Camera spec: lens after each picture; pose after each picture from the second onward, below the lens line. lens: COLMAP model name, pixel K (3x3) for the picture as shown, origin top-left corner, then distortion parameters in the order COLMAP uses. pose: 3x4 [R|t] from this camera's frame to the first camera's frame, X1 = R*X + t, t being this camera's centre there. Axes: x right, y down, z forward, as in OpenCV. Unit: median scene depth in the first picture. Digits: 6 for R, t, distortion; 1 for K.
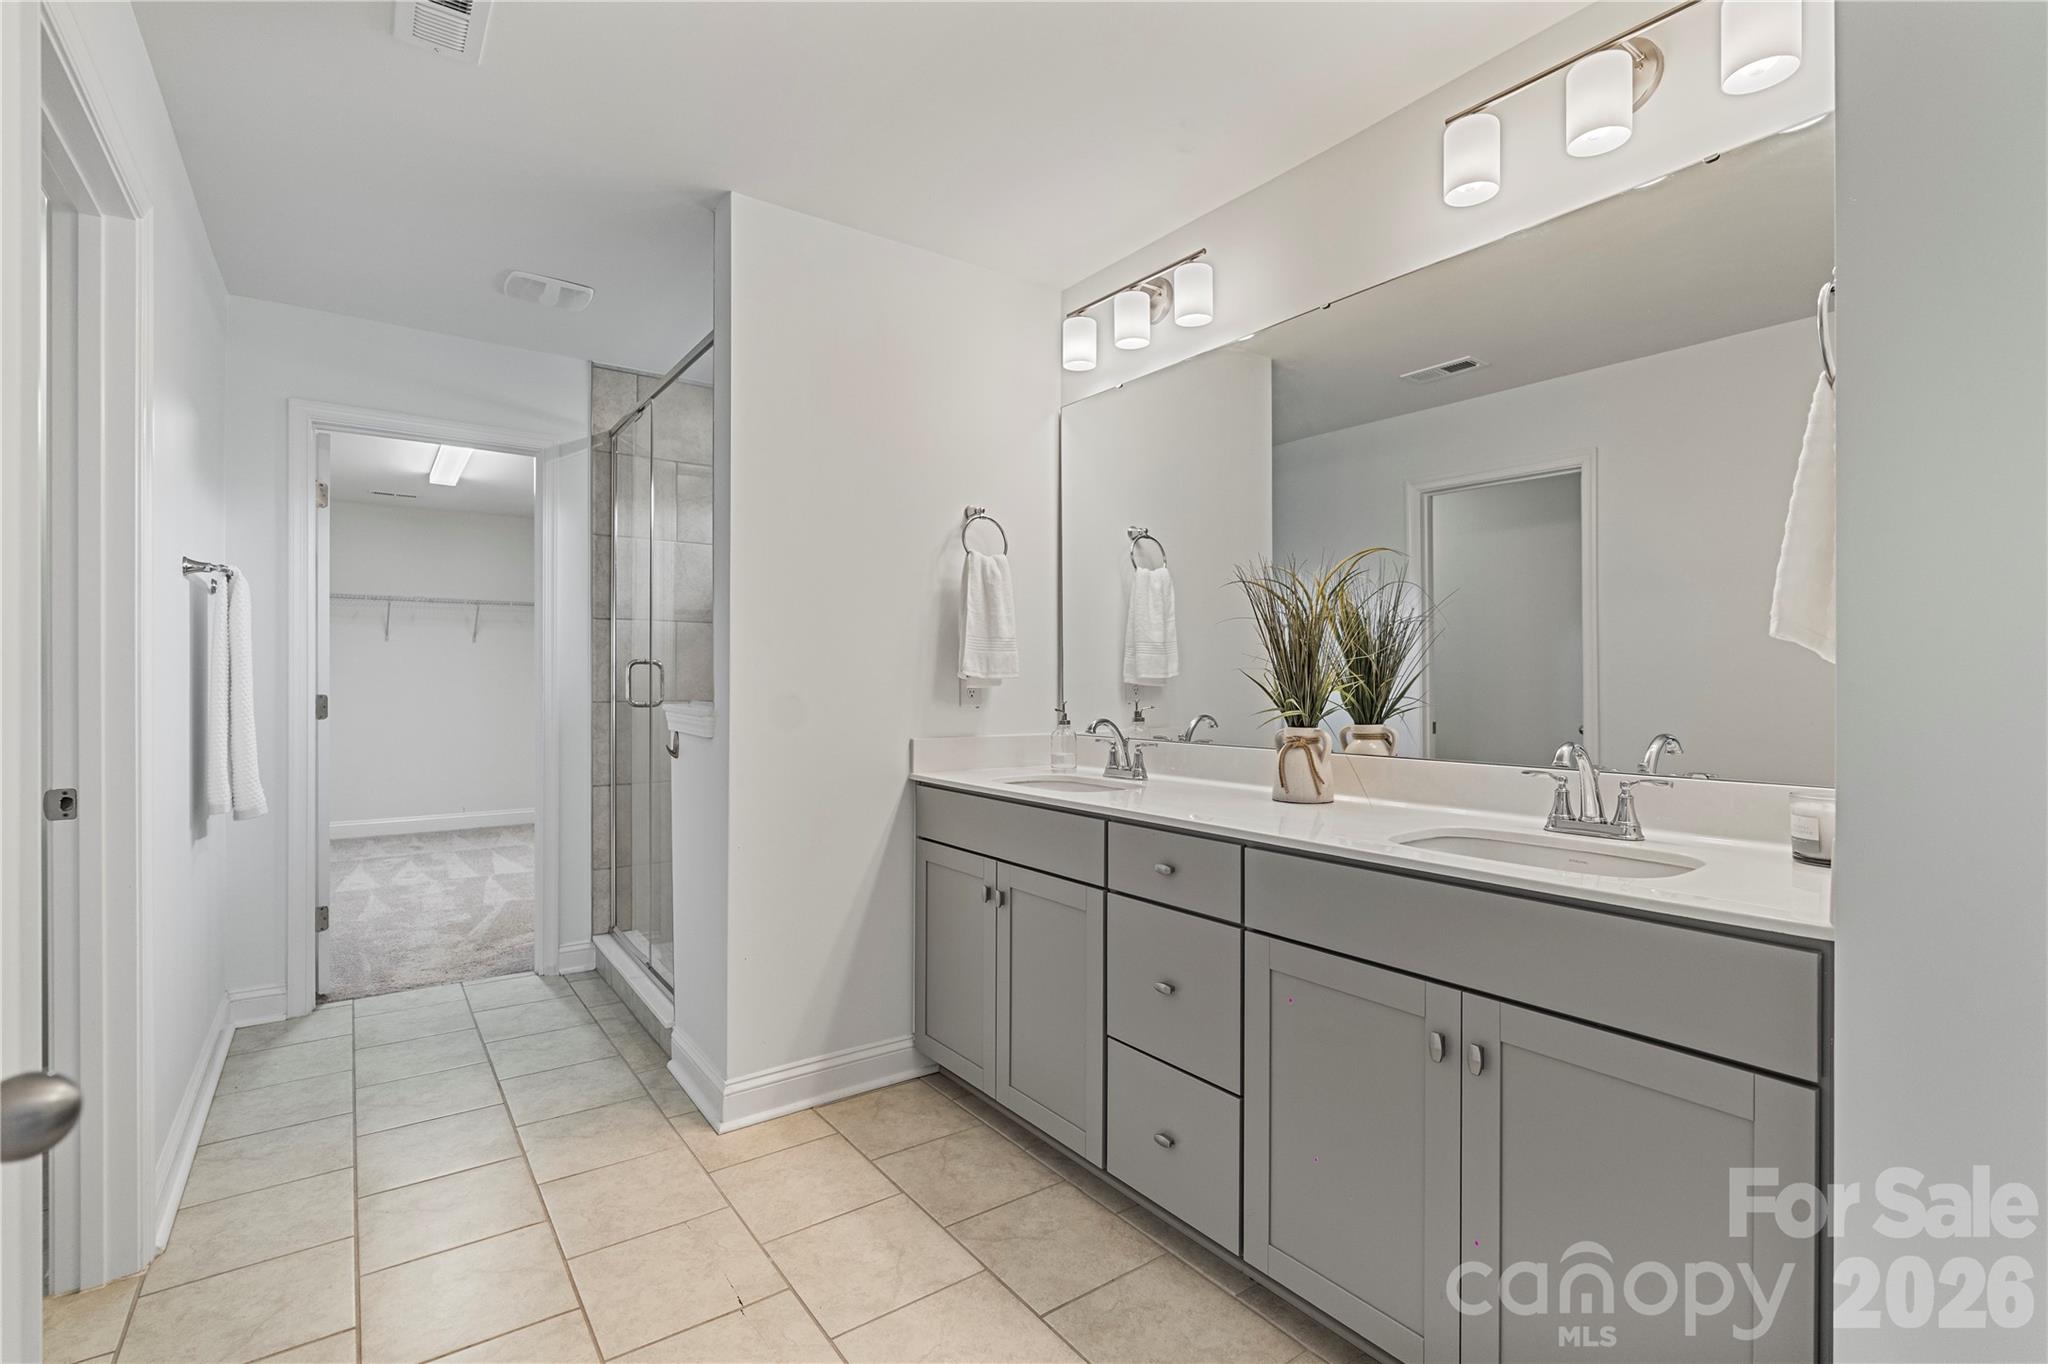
lens RADIAL K [[953.9, 0, 1008.8], [0, 953.9, 692.1], [0, 0, 1]] dist [-0.005587, 0.003212]
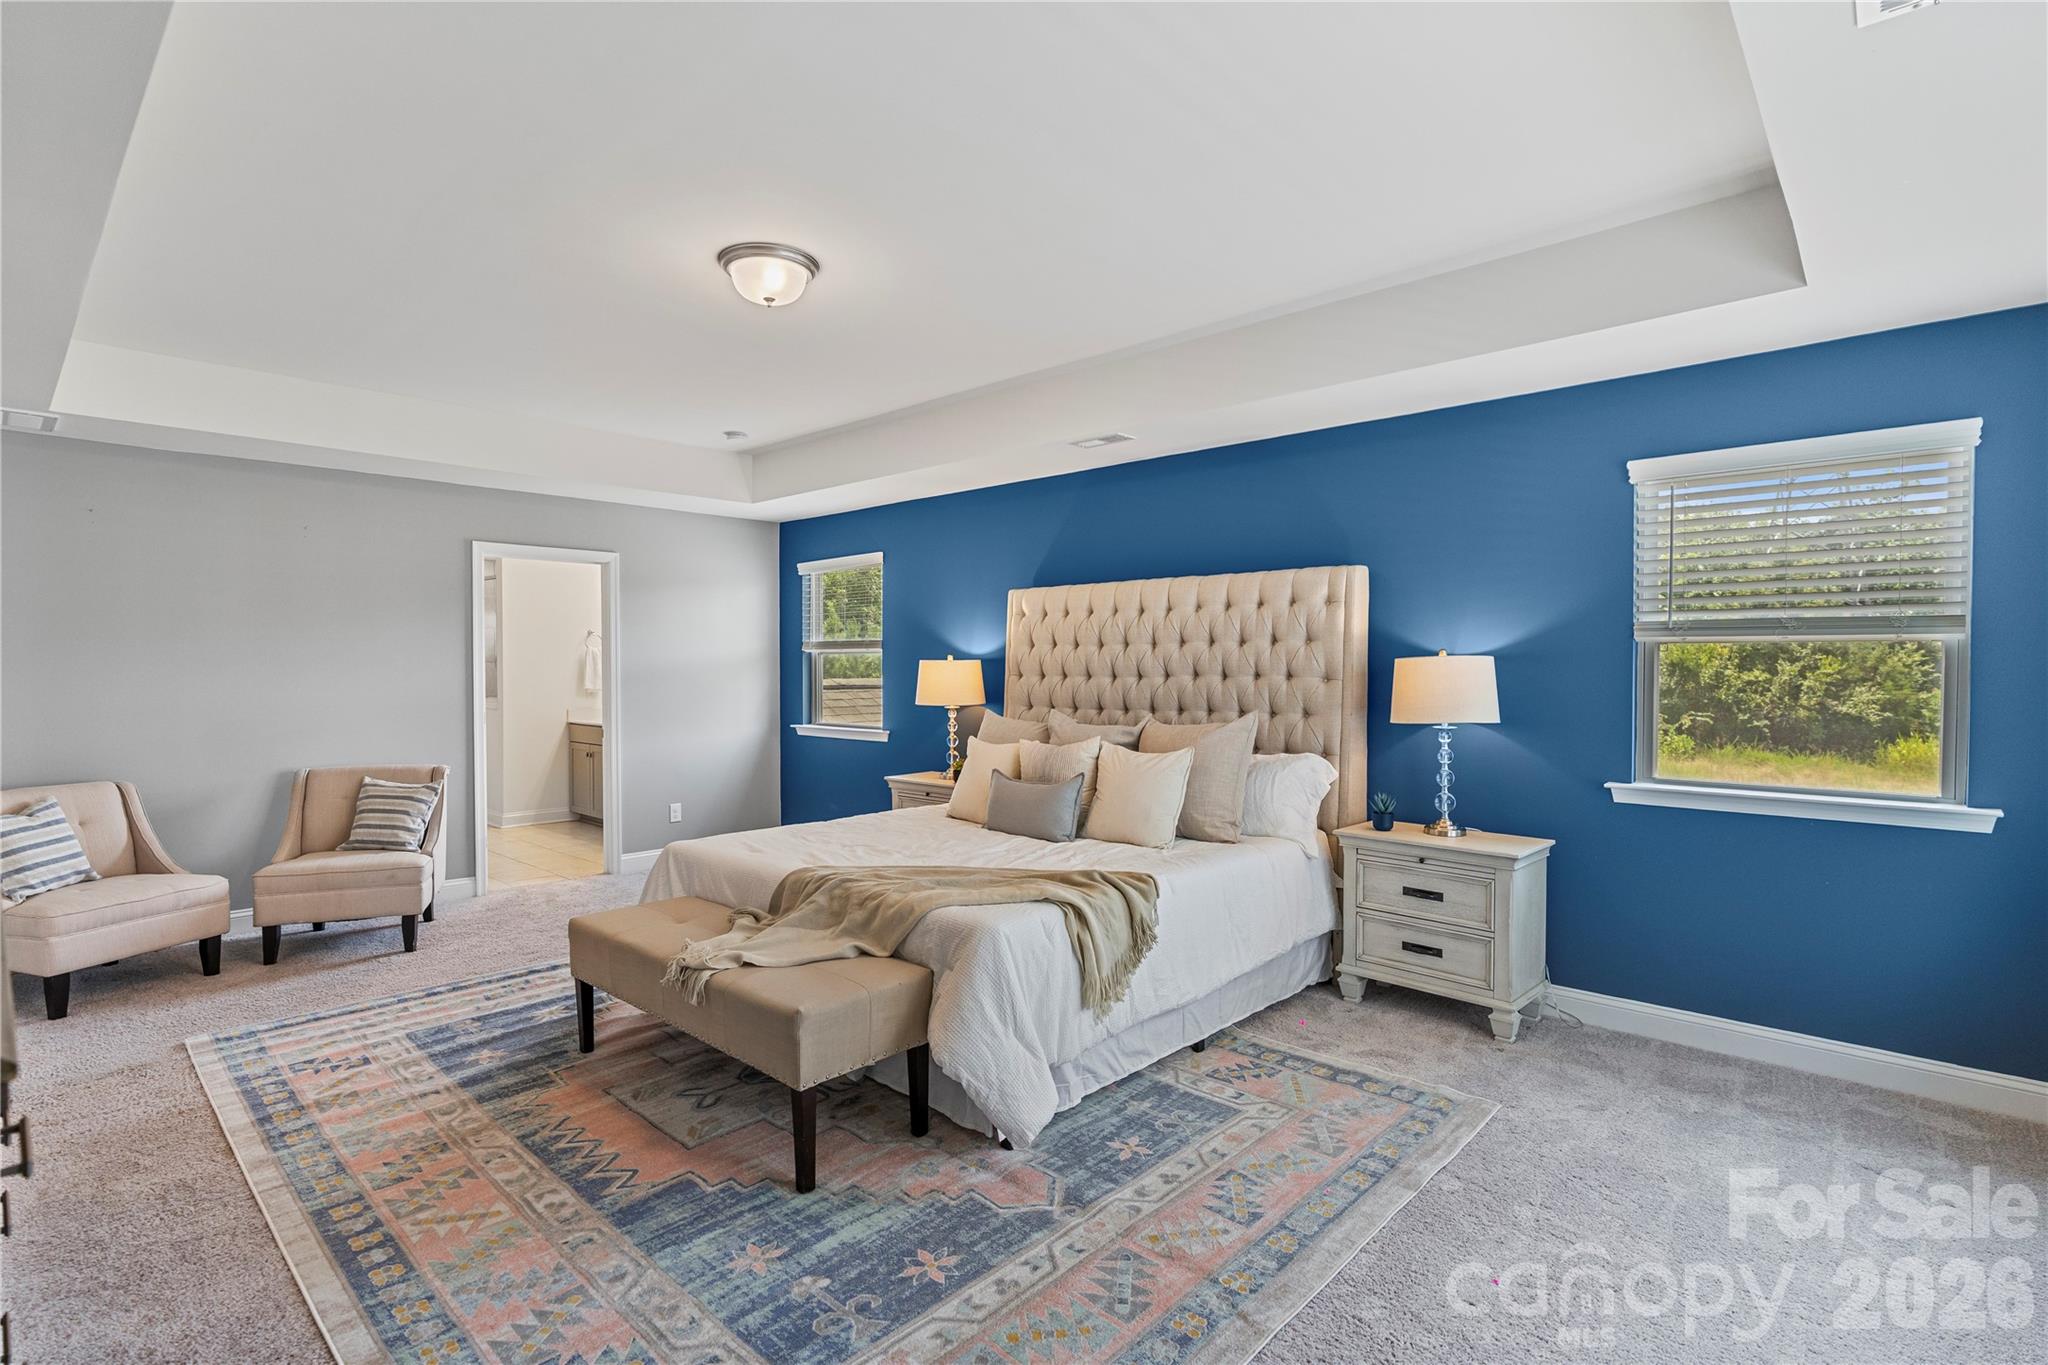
lens RADIAL K [[953.9, 0, 1021.2], [0, 953.9, 689.7], [0, 0, 1]] dist [-0.005587, 0.003212]
pose [[0.976545, -0.010388, 0.215062, 0.650051], [0.004718, 0.999628, 0.026863, -0.086489], [-0.215261, -0.025218, 0.976231, -2.246382]]
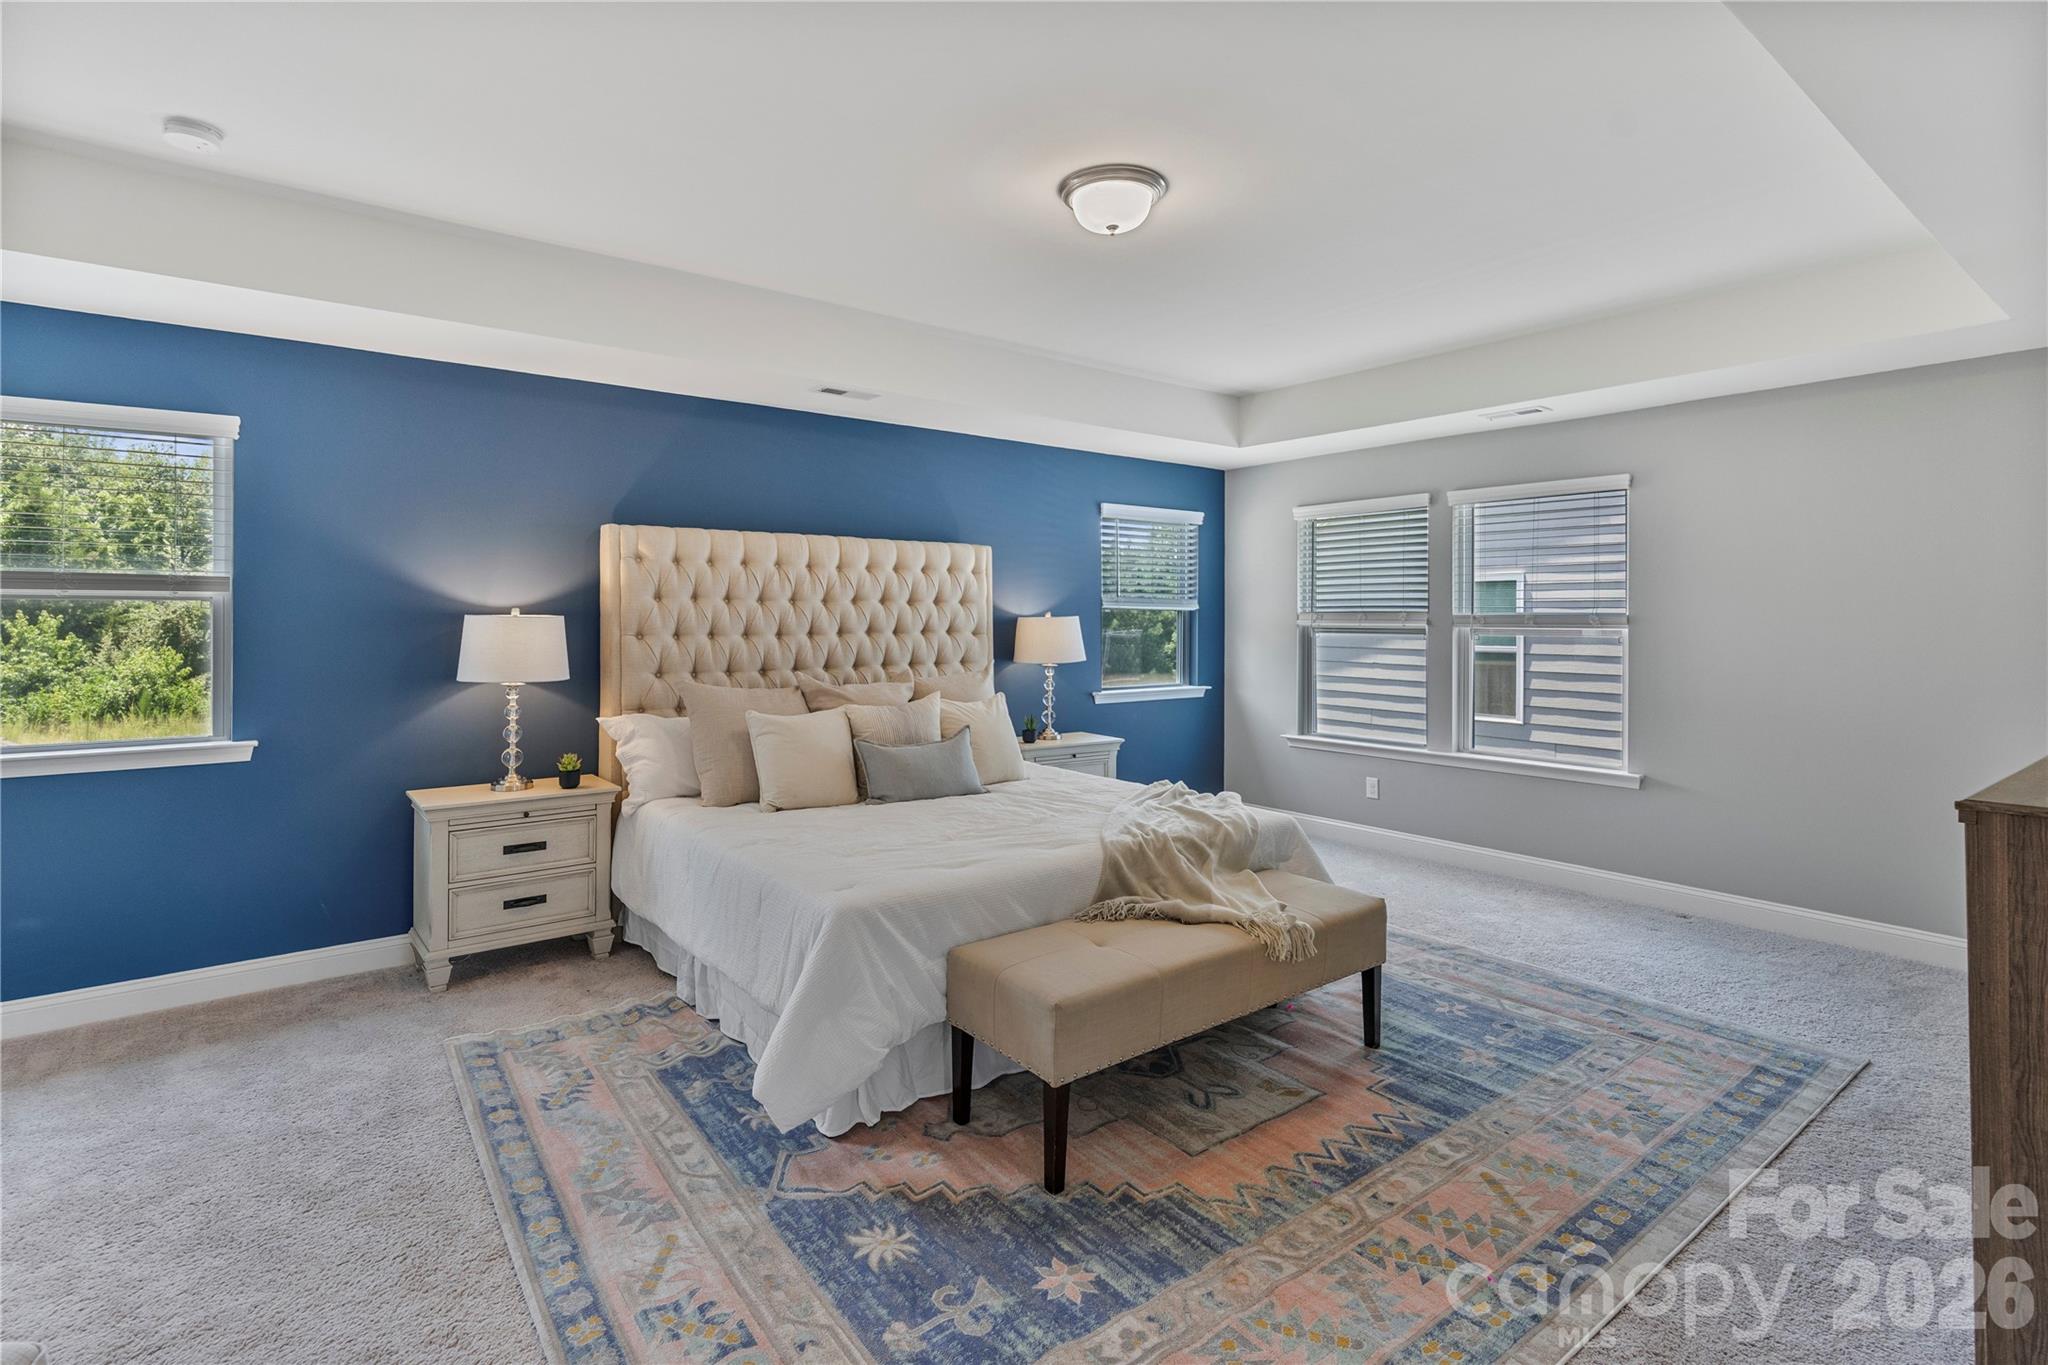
lens RADIAL K [[953.9, 0, 988.1], [0, 953.9, 630.6], [0, 0, 1]] dist [-0.005587, 0.003212]
pose [[-0.010292, -0.015206, 0.999831, -0.421619], [-0.001925, 0.999883, 0.015187, -0.095441], [-0.999945, -0.001769, -0.010320, -0.929511]]
